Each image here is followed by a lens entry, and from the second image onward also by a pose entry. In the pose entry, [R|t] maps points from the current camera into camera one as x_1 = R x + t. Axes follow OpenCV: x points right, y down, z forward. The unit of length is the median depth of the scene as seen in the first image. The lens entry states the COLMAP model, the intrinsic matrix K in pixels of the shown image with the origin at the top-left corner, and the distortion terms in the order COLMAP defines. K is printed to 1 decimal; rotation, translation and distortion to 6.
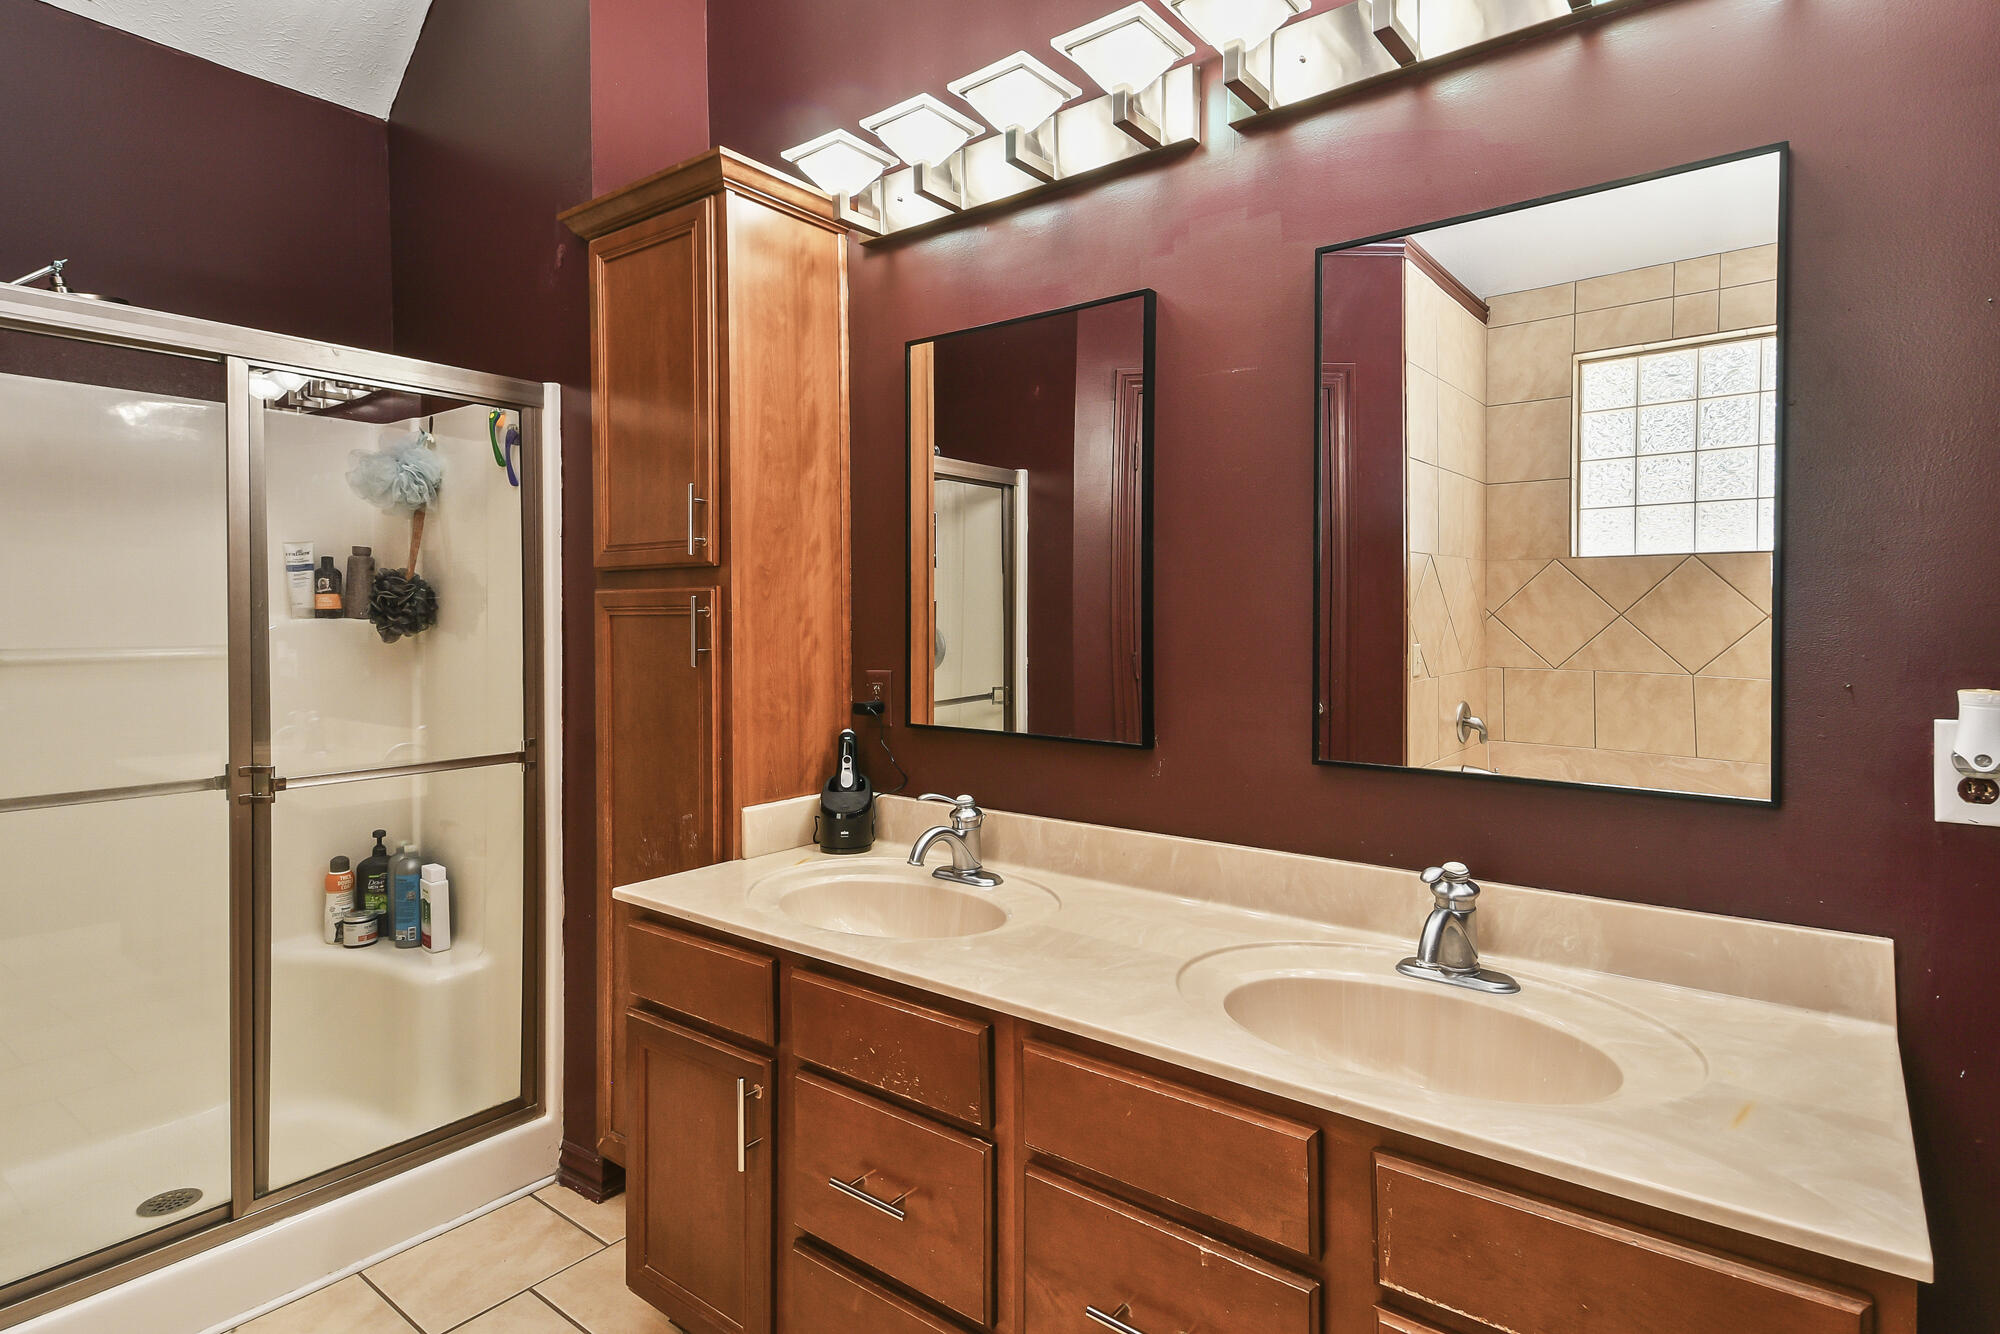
lens RADIAL K [[1043.2, 0, 962.7], [0, 1043.2, 615.8], [0, 0, 1]] dist [0.027051, -0.018222]
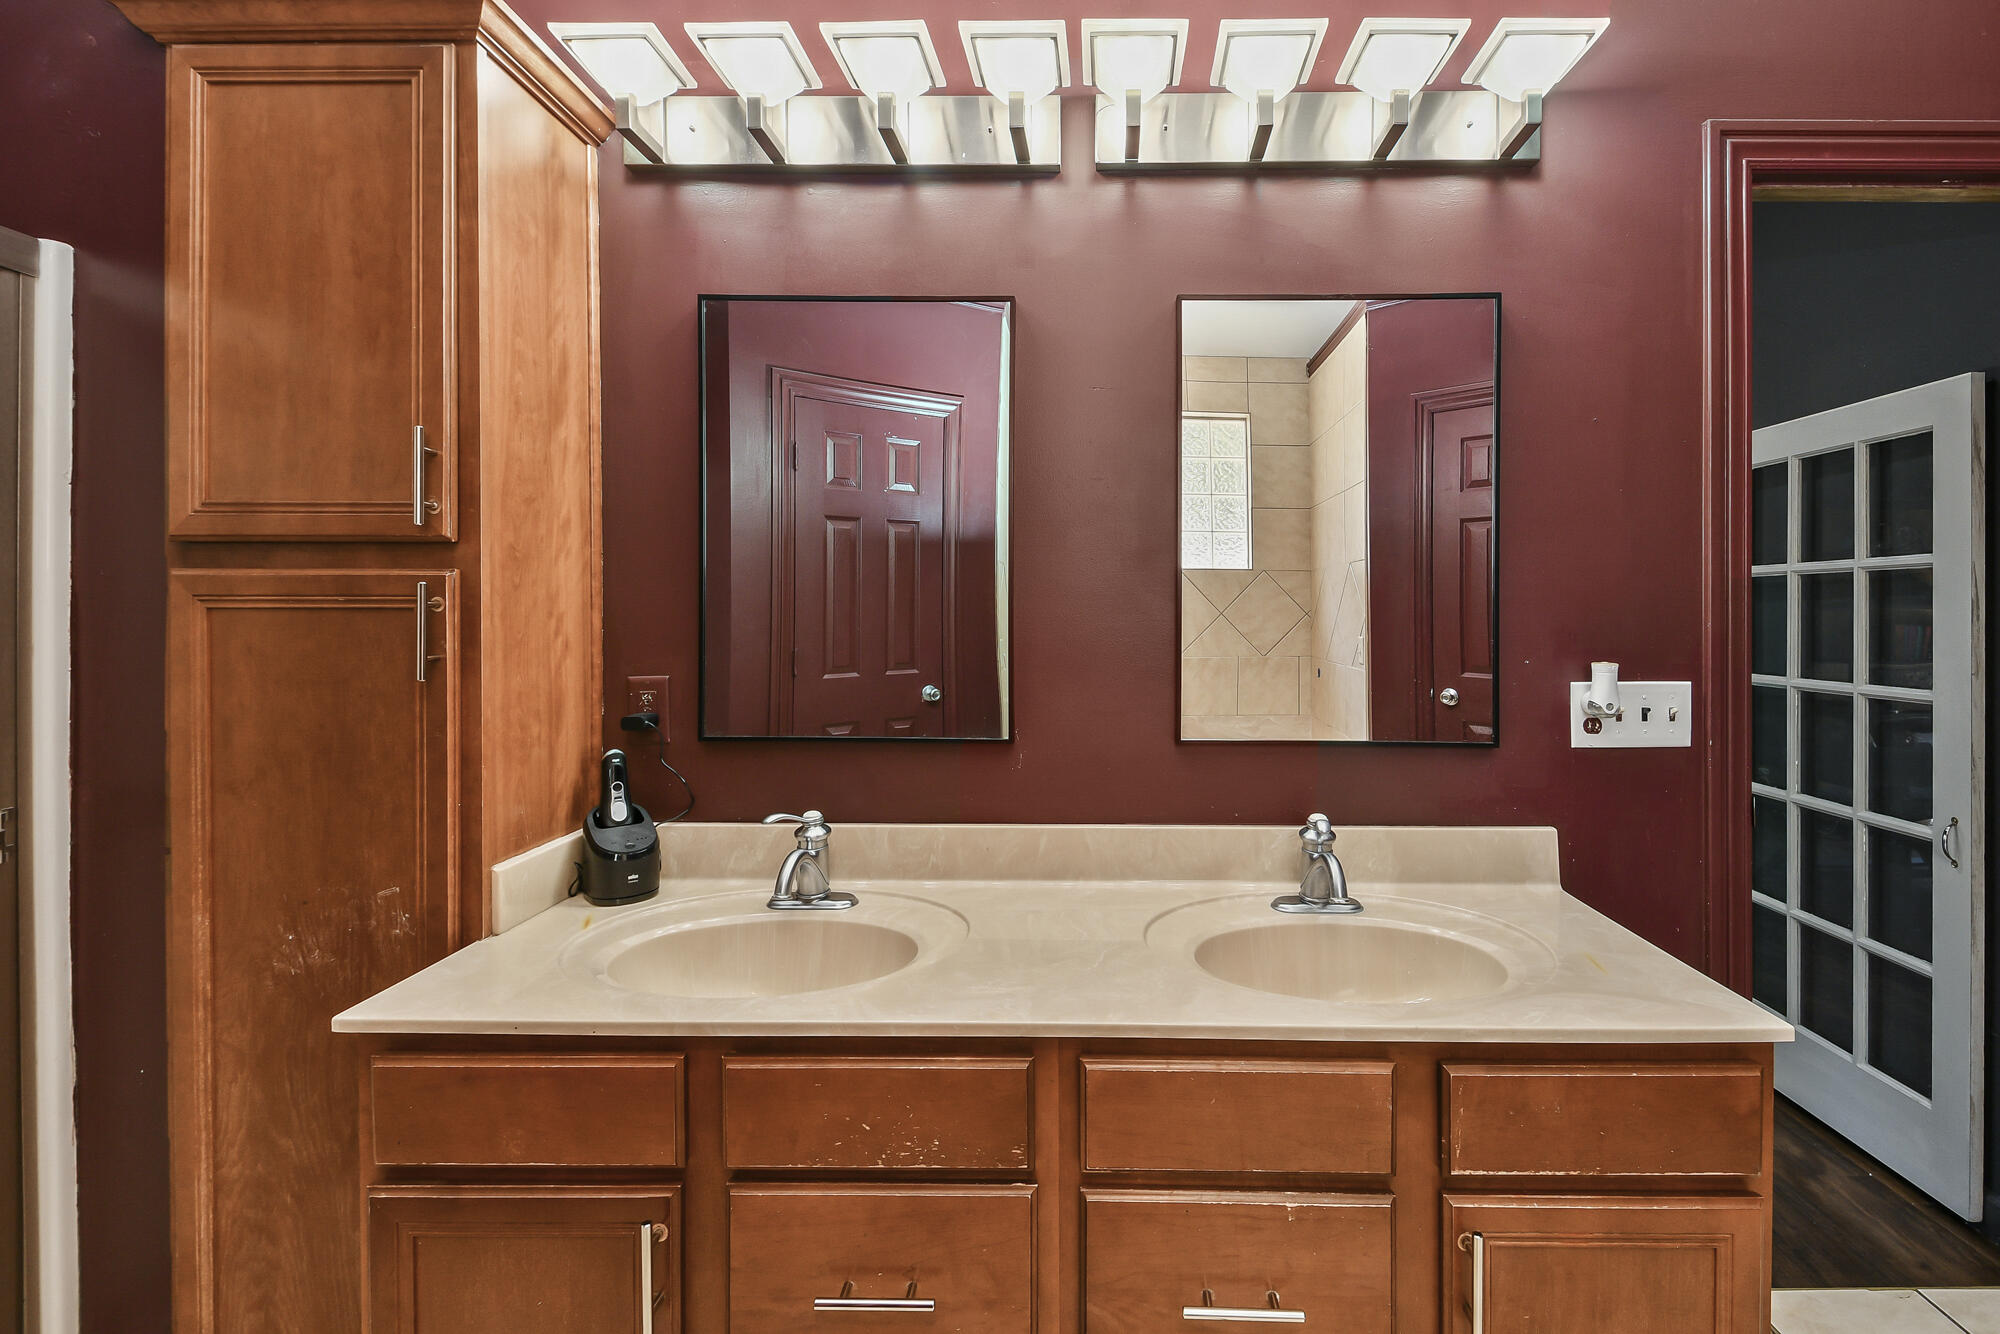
lens RADIAL K [[911.9, 0, 1083.1], [0, 911.9, 618.4], [0, 0, 1]] dist [0.001105, -0.000079]
pose [[0.785841, 0.004956, 0.618408, -0.275164], [-0.004208, 0.999988, -0.002667, 0.005932], [-0.618414, -0.000506, 0.785853, 0.217087]]
